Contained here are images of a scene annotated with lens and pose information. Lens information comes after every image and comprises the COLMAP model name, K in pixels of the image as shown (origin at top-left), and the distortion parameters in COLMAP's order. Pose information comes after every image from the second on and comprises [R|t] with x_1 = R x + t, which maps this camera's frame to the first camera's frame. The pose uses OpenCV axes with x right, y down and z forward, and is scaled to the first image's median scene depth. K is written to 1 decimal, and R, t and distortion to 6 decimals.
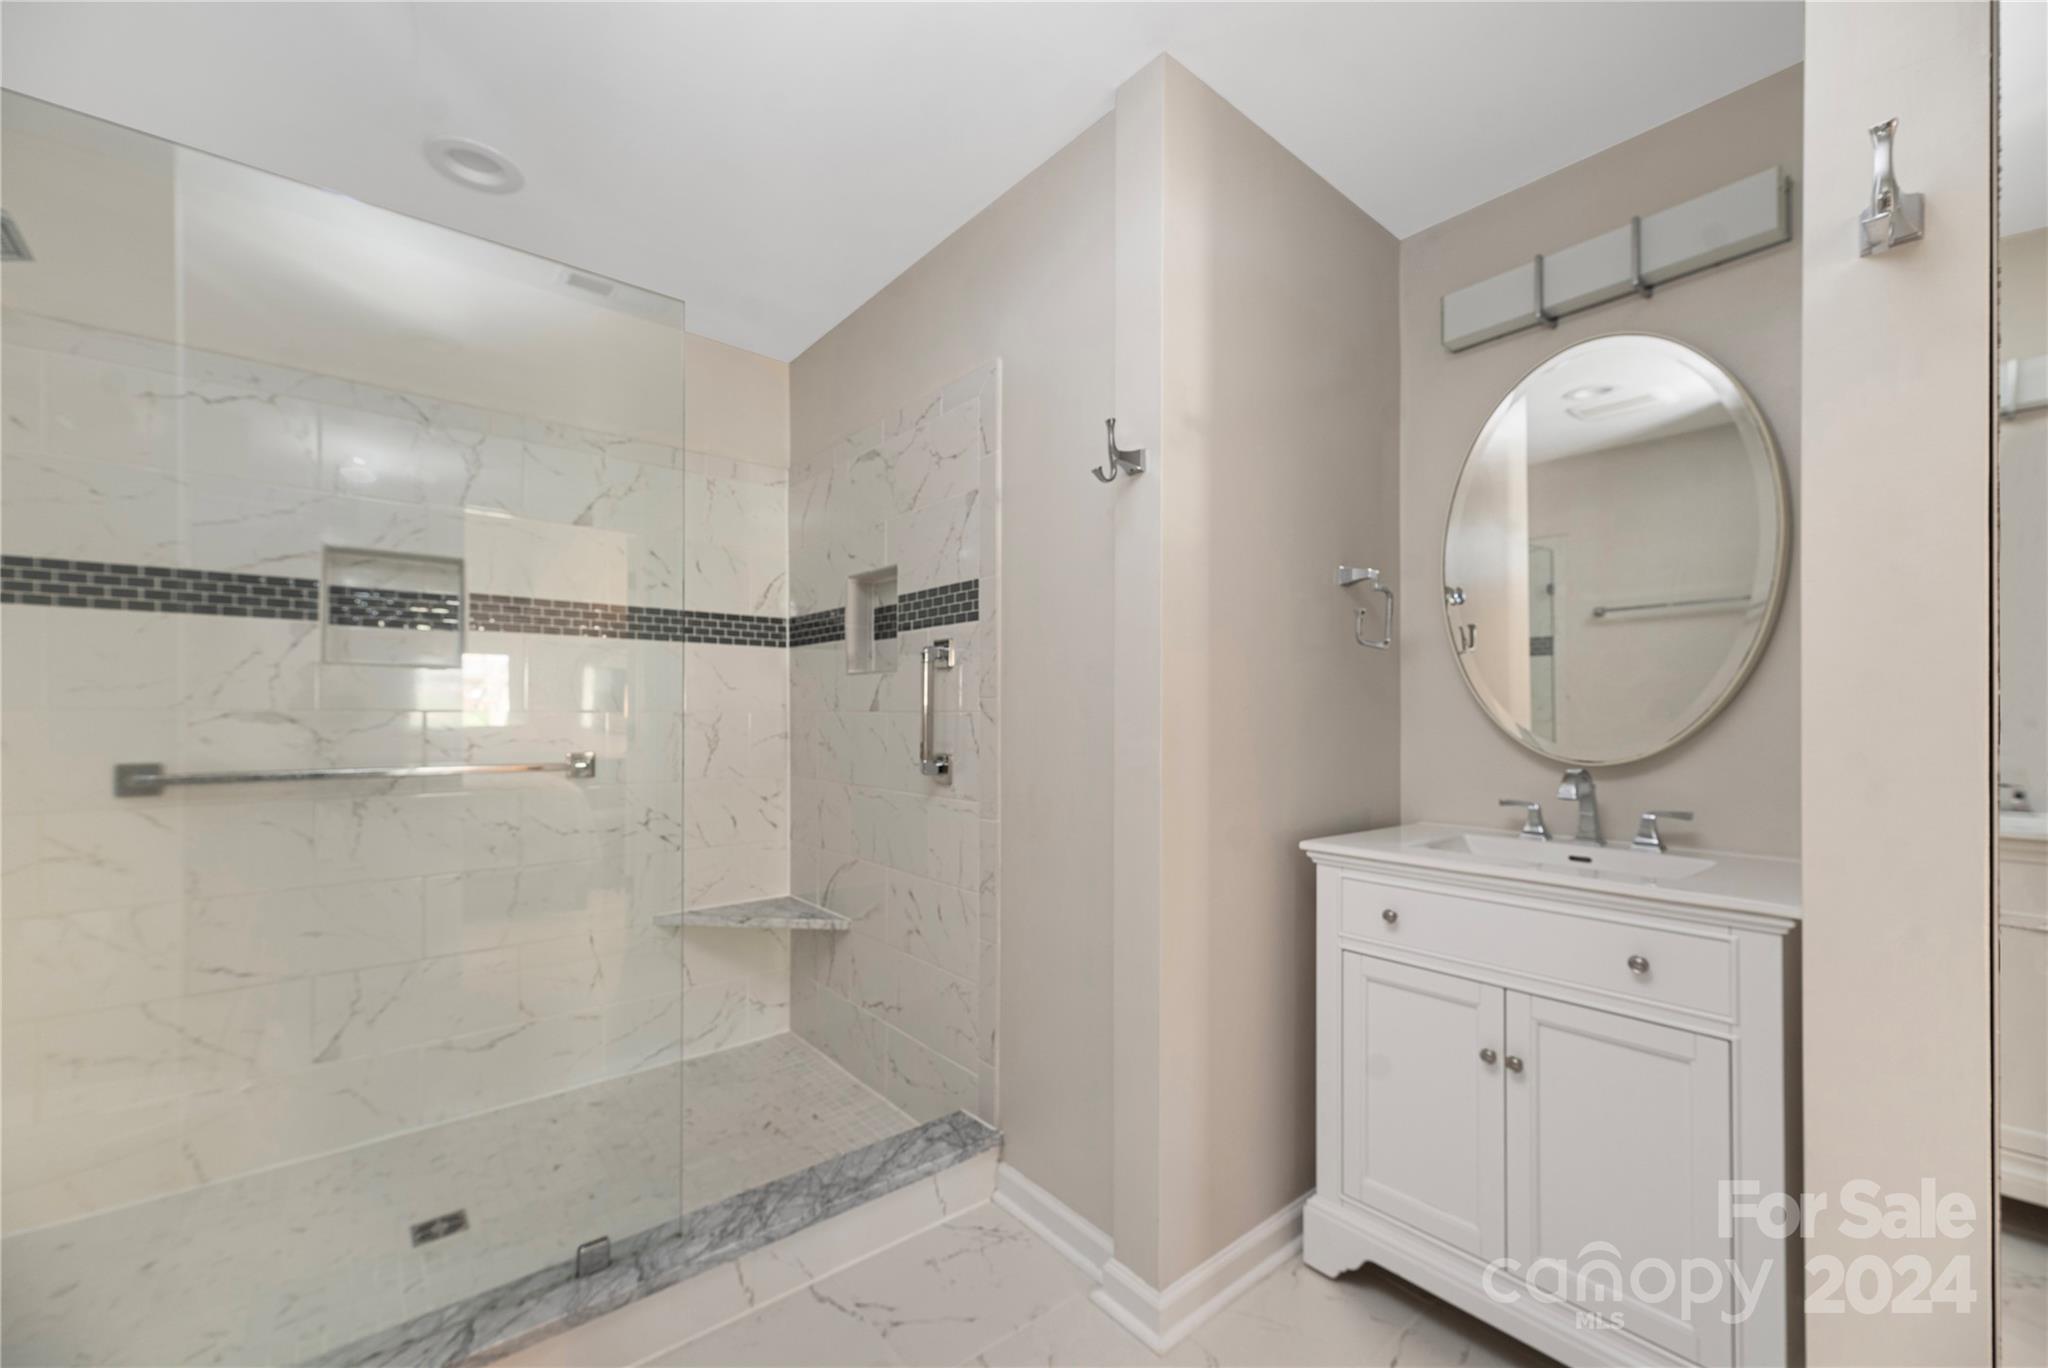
lens RADIAL K [[822.5, 0, 1017.8], [0, 822.5, 688.5], [0, 0, 1]] dist [-0.019727, 0.003672]
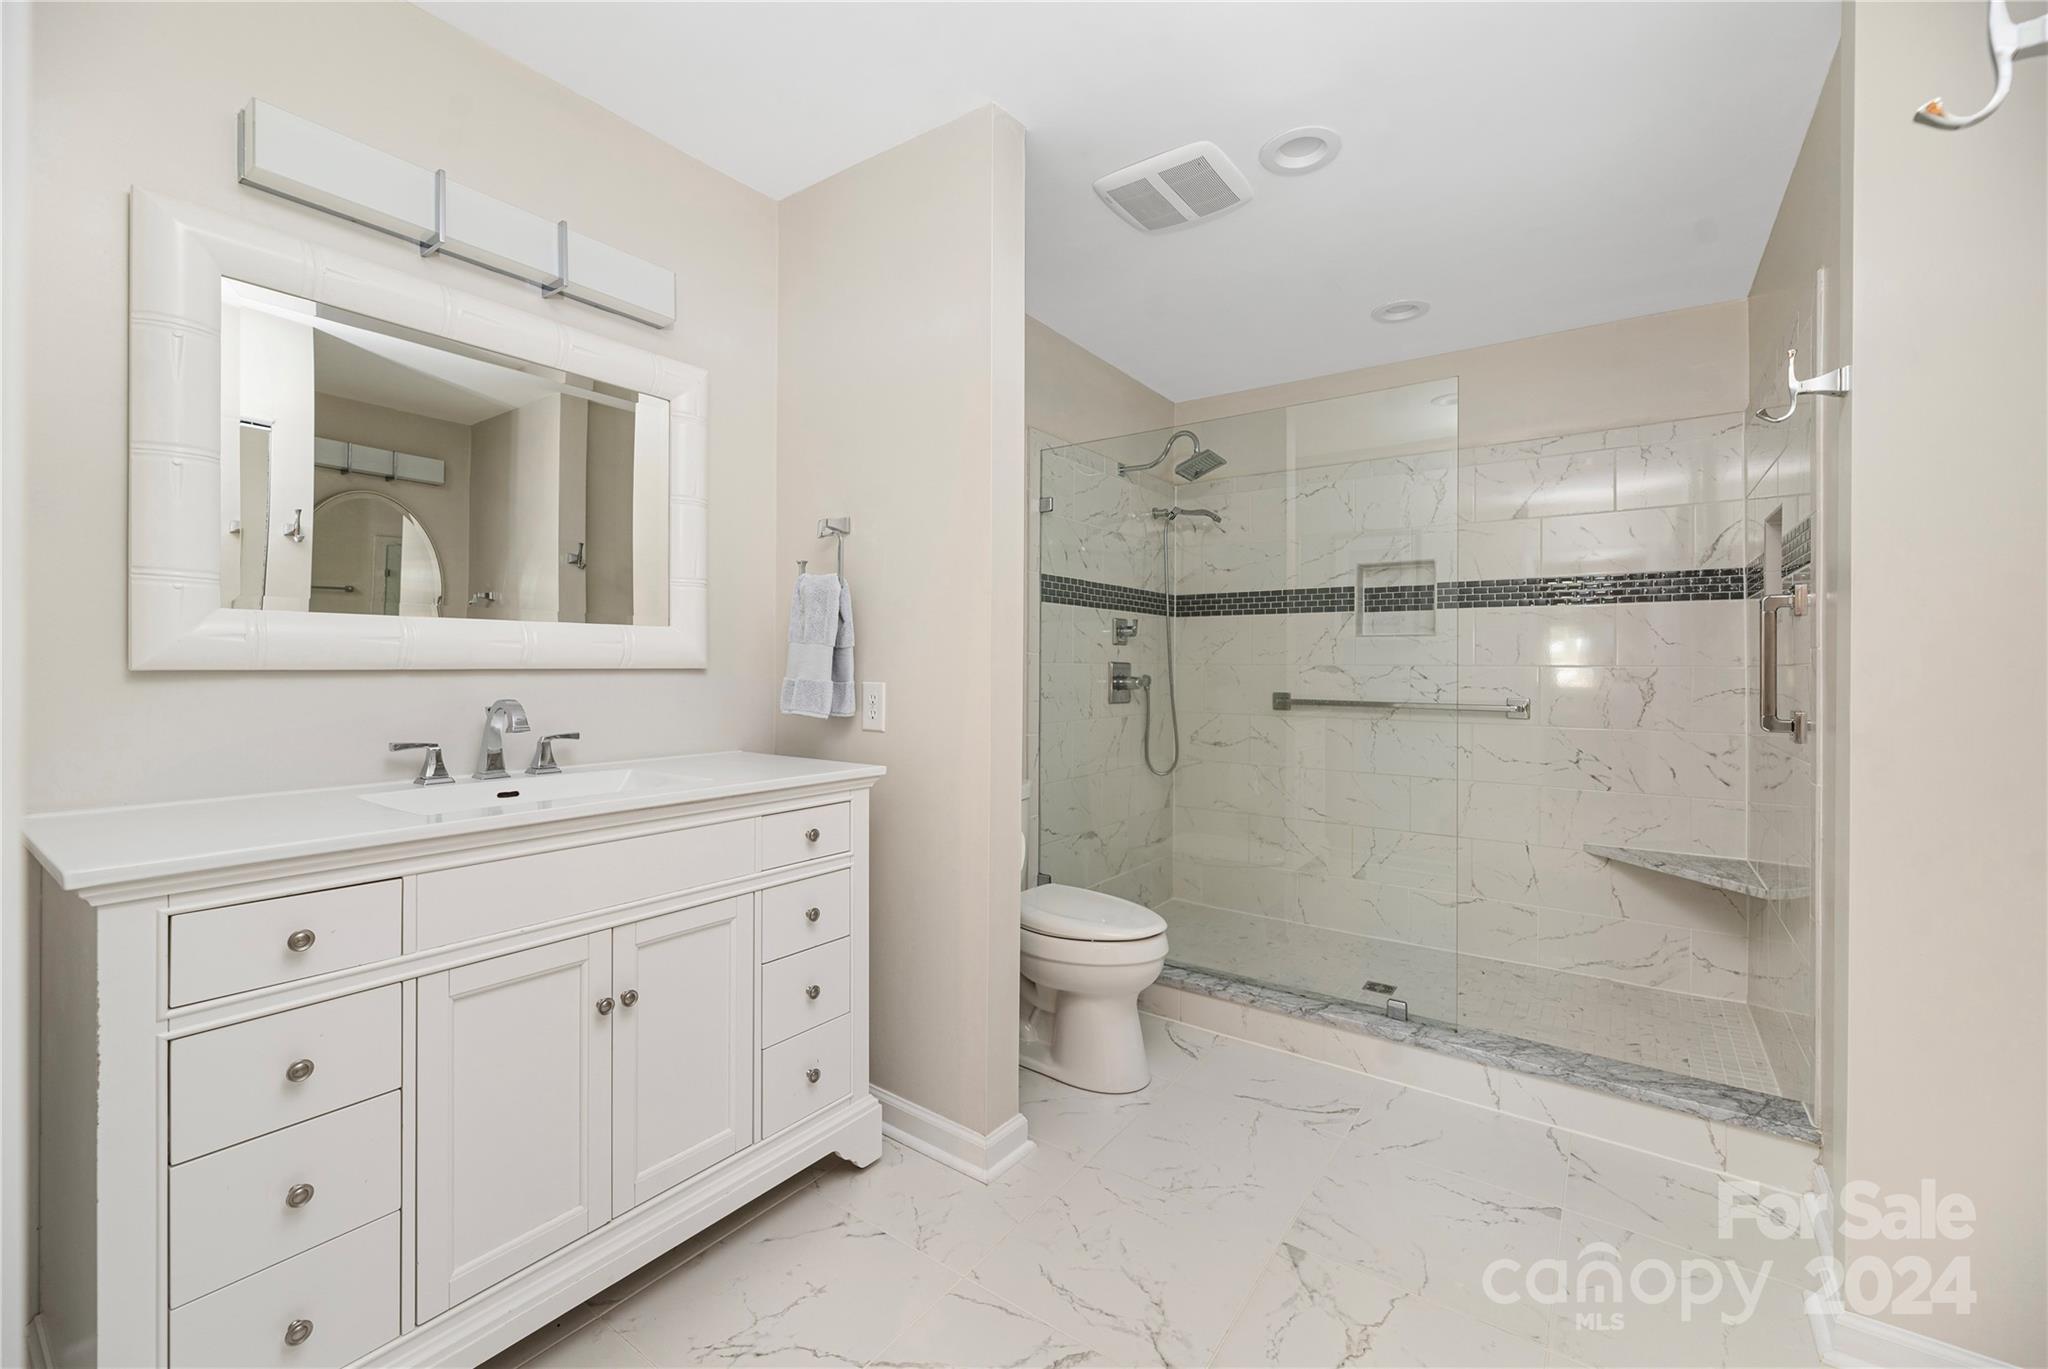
lens RADIAL K [[822.5, 0, 1017.8], [0, 822.5, 689.0], [0, 0, 1]] dist [-0.019727, 0.003672]
pose [[0.210386, 0.014678, -0.977508, 0.612431], [0.013358, 0.999751, 0.017887, 0.035314], [0.977527, -0.016820, 0.210137, -0.019586]]
